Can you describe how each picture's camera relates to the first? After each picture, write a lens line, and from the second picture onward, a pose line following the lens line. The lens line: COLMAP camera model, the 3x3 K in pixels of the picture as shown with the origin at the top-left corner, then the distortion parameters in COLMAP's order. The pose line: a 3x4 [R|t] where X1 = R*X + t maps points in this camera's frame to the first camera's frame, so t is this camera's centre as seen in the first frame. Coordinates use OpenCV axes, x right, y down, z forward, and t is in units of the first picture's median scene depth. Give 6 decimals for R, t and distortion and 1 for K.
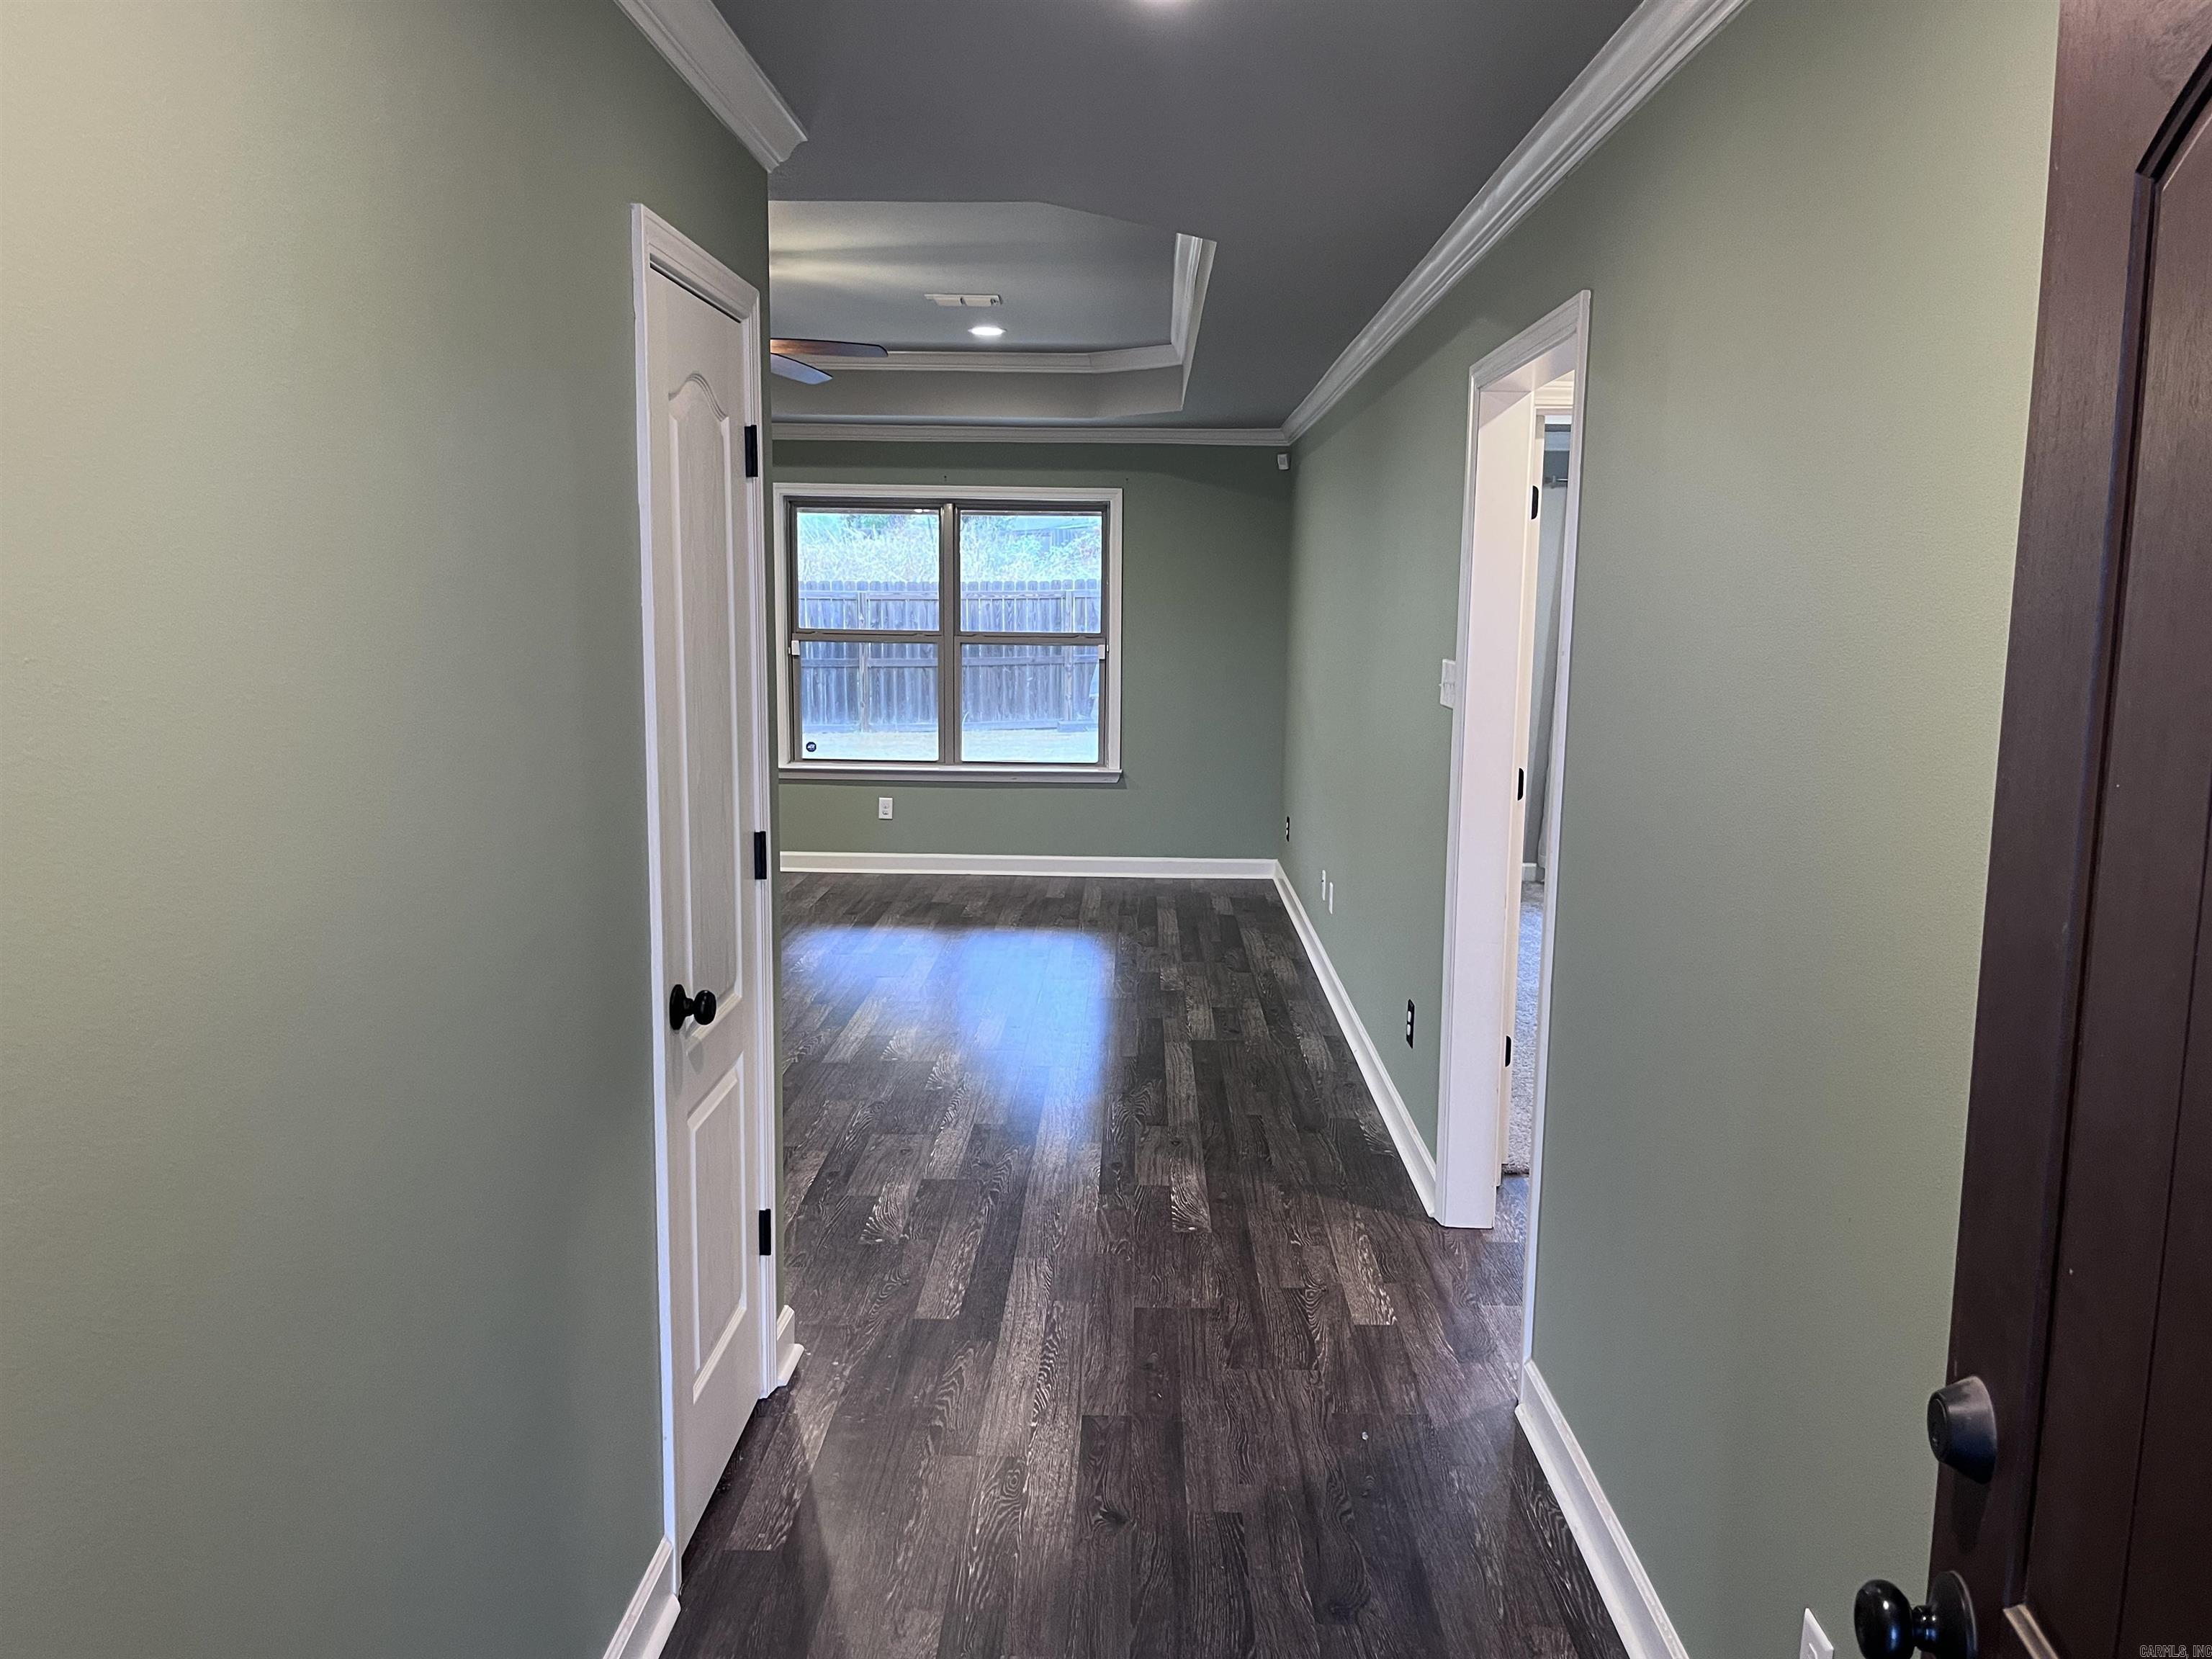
lens RADIAL K [[1700.3, 0, 1109.5], [0, 1700.3, 823.9], [0, 0, 1]] dist [0.071731, -0.099444]
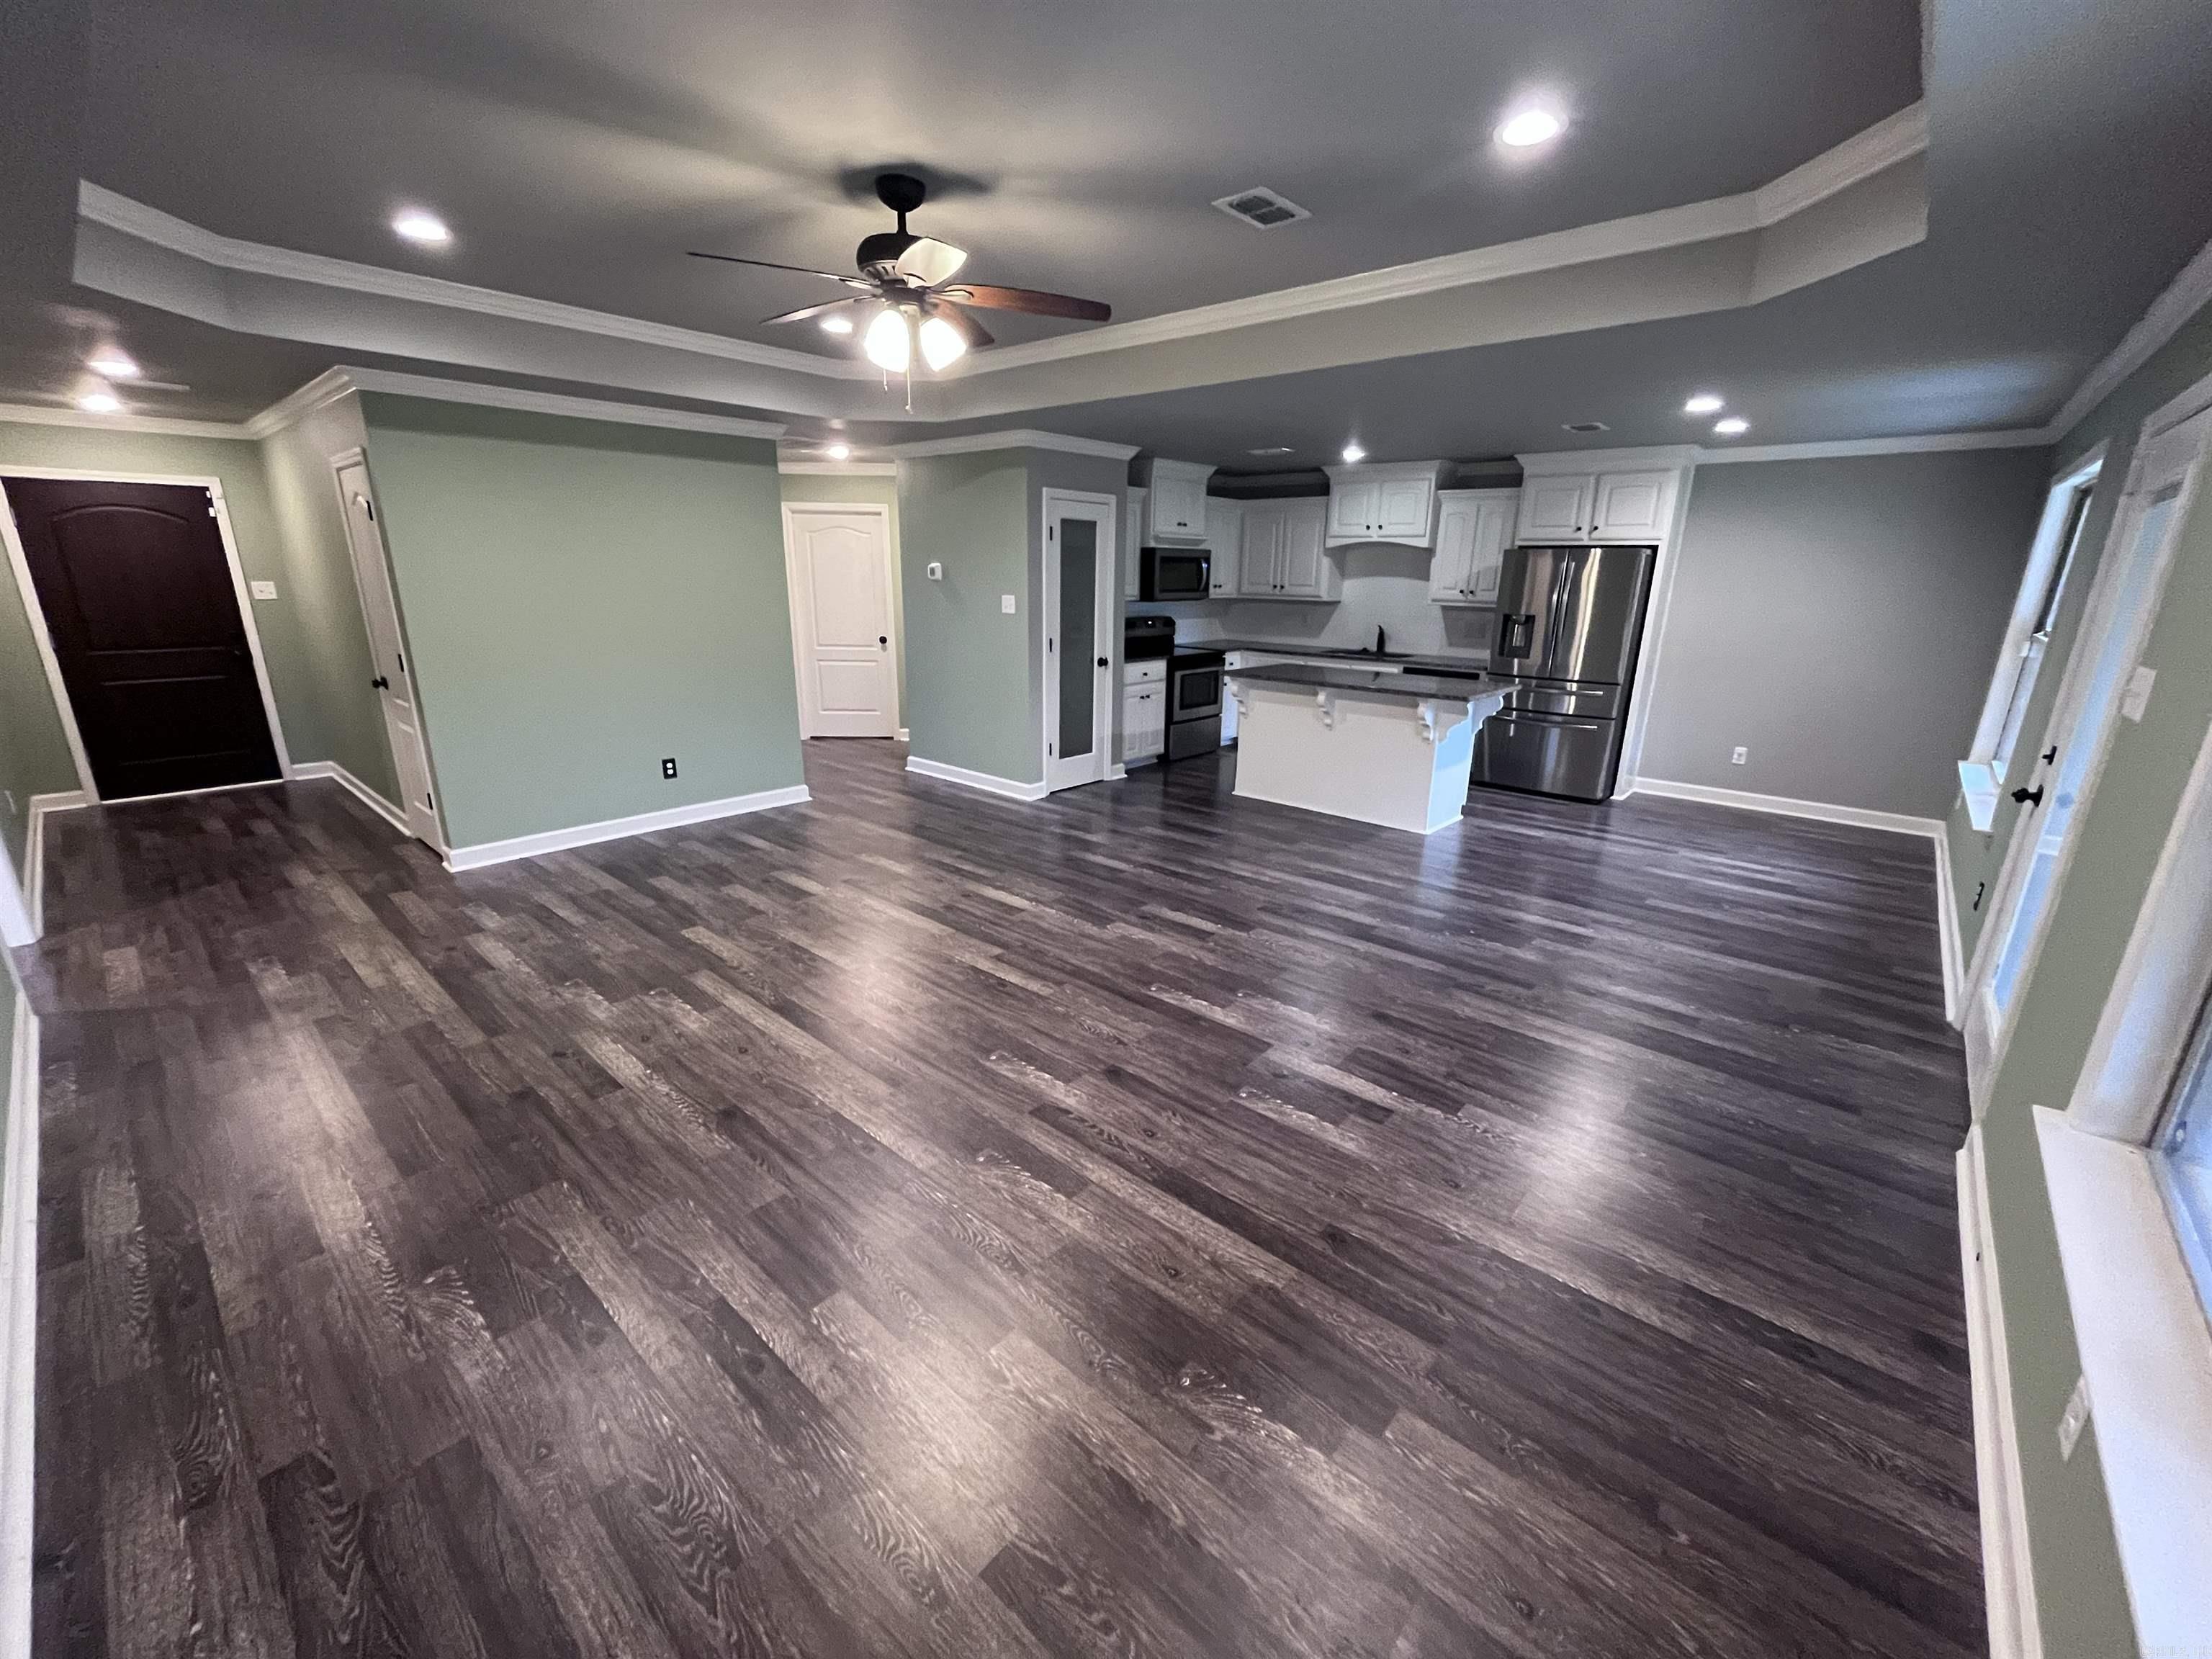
lens RADIAL K [[877.0, 0, 1105.9], [0, 877.0, 843.7], [0, 0, 1]] dist [-0.005195, -0.000115]
pose [[-0.641150, 0.211026, -0.737831, 0.057653], [-0.125905, 0.919496, 0.372391, -0.133306], [0.757017, 0.331655, -0.562965, 0.957530]]
